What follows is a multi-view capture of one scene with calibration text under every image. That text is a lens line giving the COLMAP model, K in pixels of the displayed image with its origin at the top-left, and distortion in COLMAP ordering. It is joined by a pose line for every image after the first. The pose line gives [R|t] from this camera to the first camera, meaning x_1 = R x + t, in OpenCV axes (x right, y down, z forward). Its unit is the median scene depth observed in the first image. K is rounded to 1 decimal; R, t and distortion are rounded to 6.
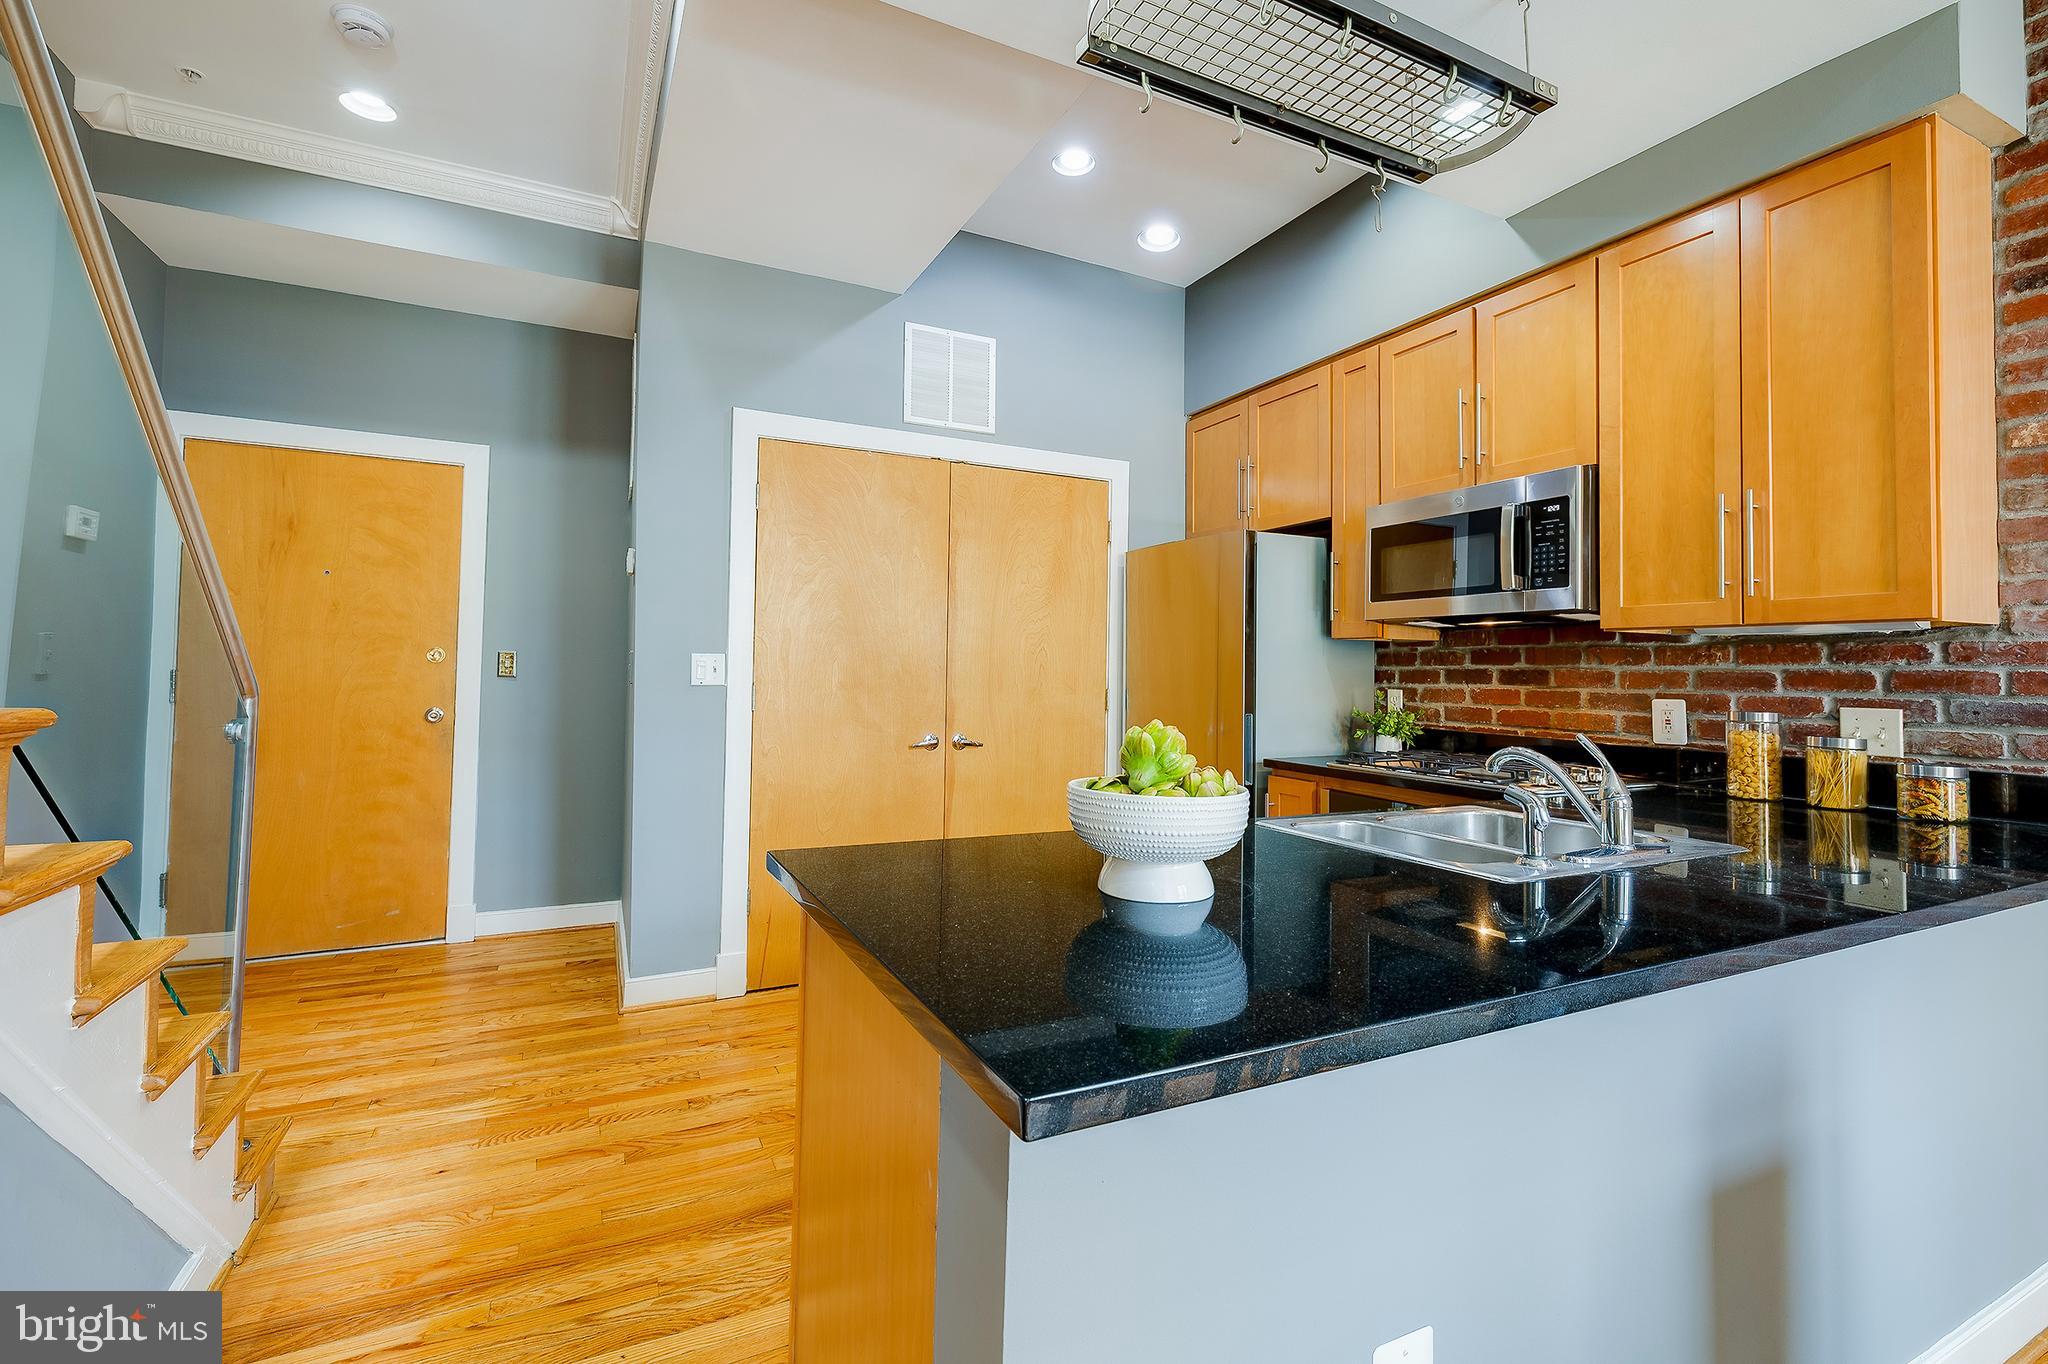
lens RADIAL K [[881.7, 0, 991.9], [0, 881.7, 642.8], [0, 0, 1]] dist [0.002227, 0.001014]
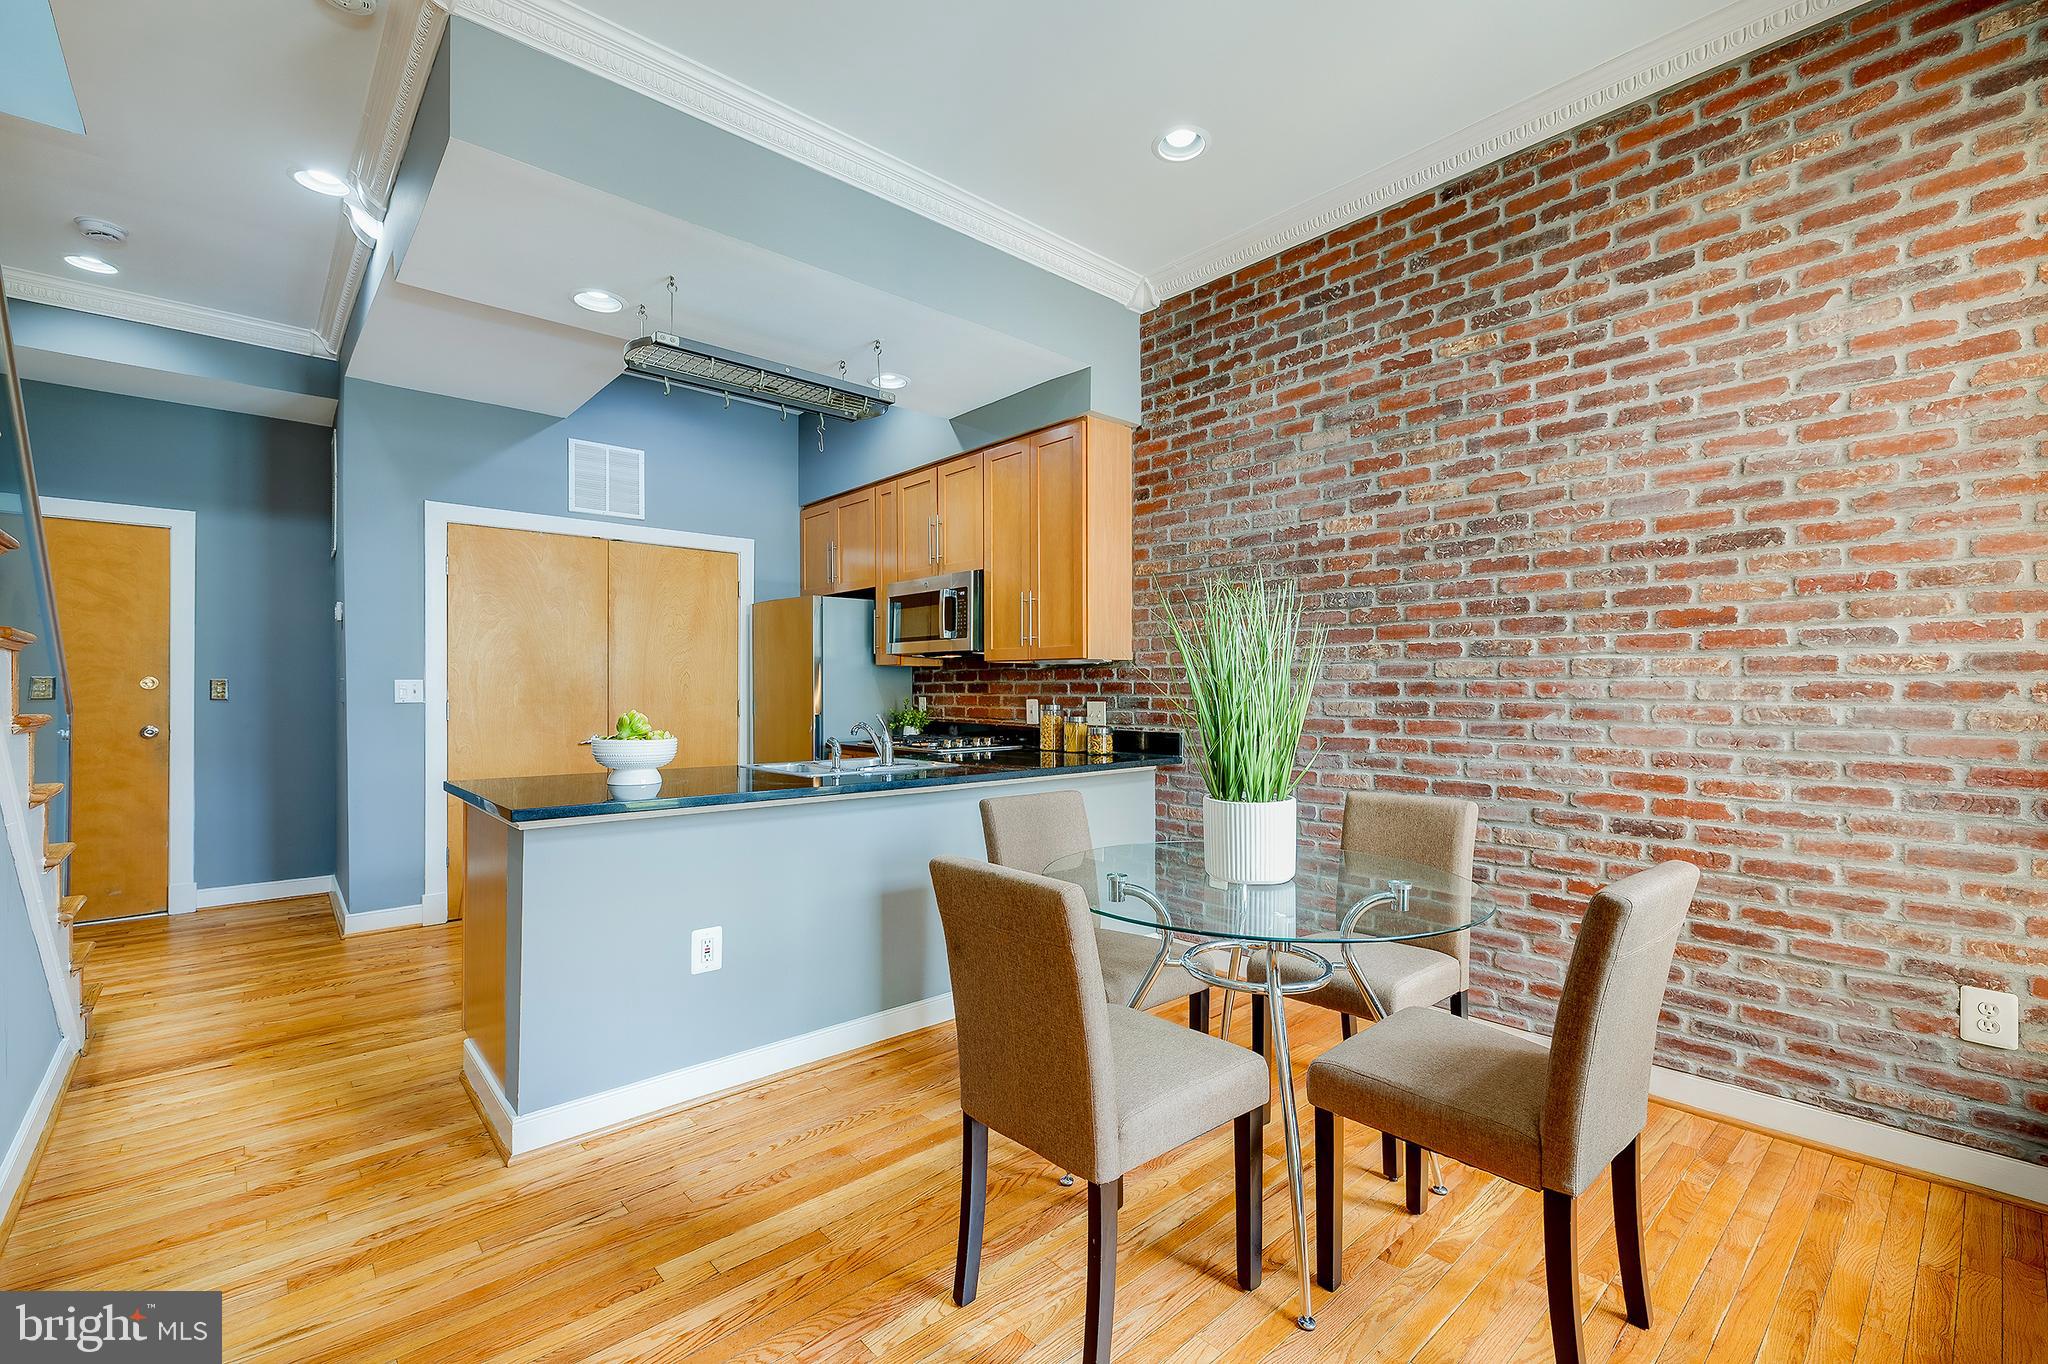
lens RADIAL K [[881.7, 0, 1036.0], [0, 881.7, 686.4], [0, 0, 1]] dist [0.002227, 0.001014]
pose [[0.954201, -0.014163, 0.298830, 0.194285], [0.004626, 0.999458, 0.032595, -0.017337], [-0.299130, -0.029719, 0.953750, -0.588703]]
